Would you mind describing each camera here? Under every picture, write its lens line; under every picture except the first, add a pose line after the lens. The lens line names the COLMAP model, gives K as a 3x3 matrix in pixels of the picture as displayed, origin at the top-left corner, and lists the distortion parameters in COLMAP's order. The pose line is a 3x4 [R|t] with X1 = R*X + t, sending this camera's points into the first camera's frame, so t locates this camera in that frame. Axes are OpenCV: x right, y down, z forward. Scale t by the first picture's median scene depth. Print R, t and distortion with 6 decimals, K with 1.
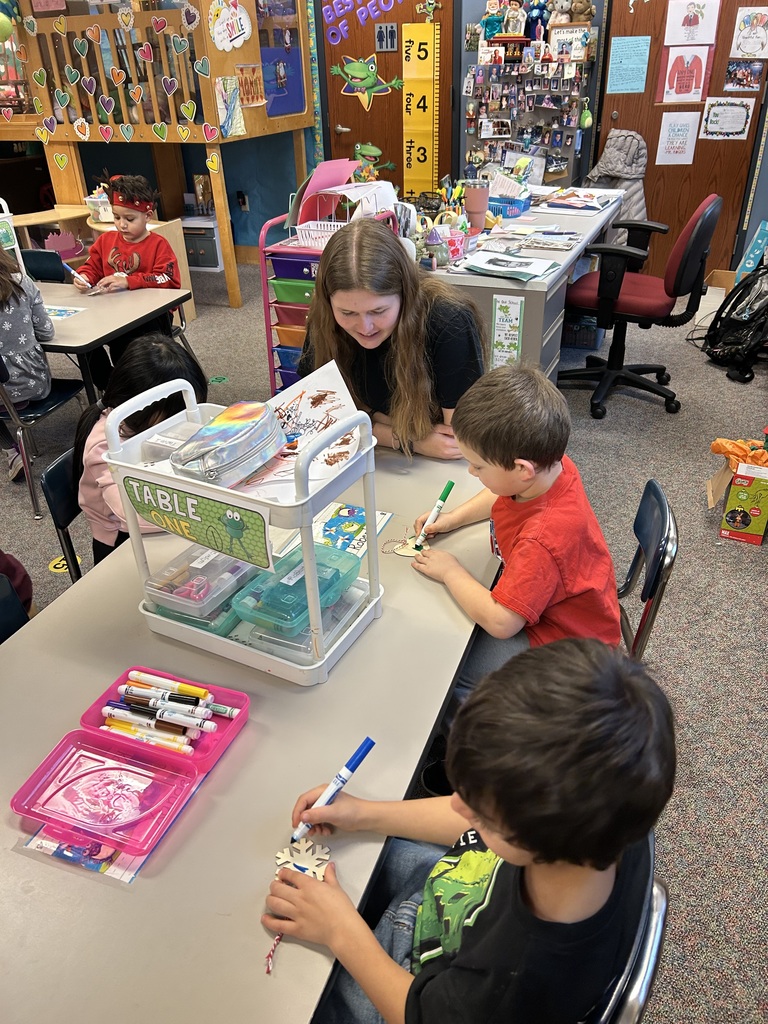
lens RADIAL K [[774.5, 0, 384.3], [0, 774.5, 517.6], [0, 0, 1]] dist [0.029629, -0.037168]
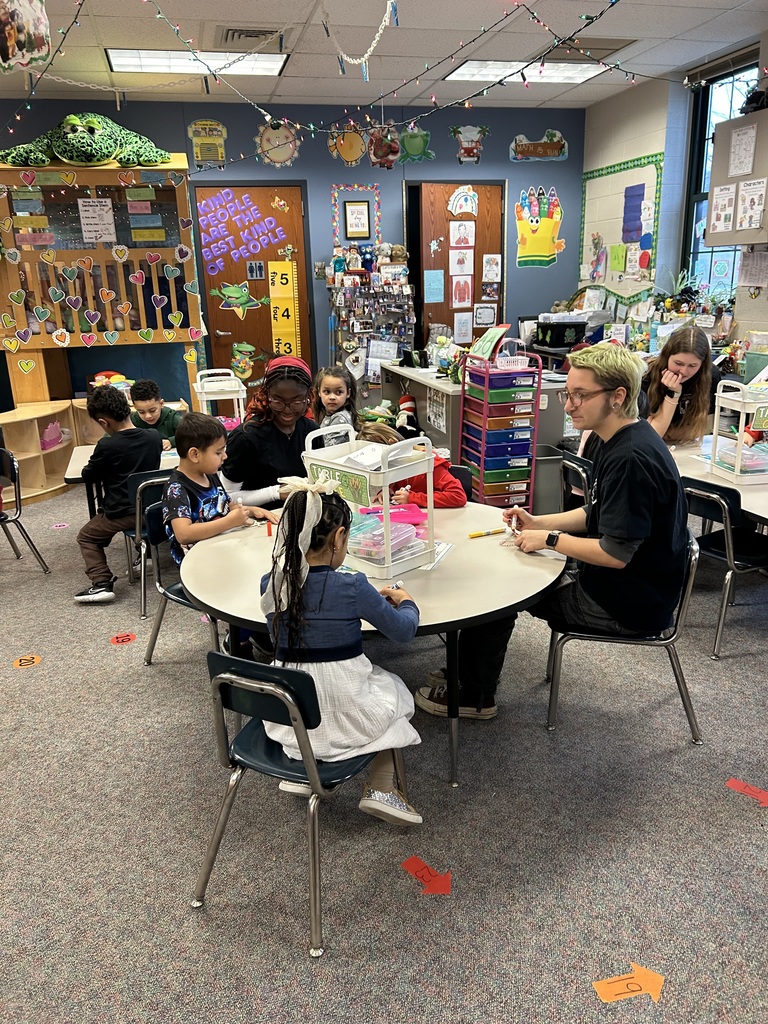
lens RADIAL K [[774.5, 0, 382.0], [0, 774.5, 510.2], [0, 0, 1]] dist [0.029629, -0.037168]
pose [[0.814084, -0.163492, 0.557259, -0.697668], [0.303205, 0.938047, -0.167735, 0.078856], [-0.495311, 0.305514, 0.813221, -0.094054]]
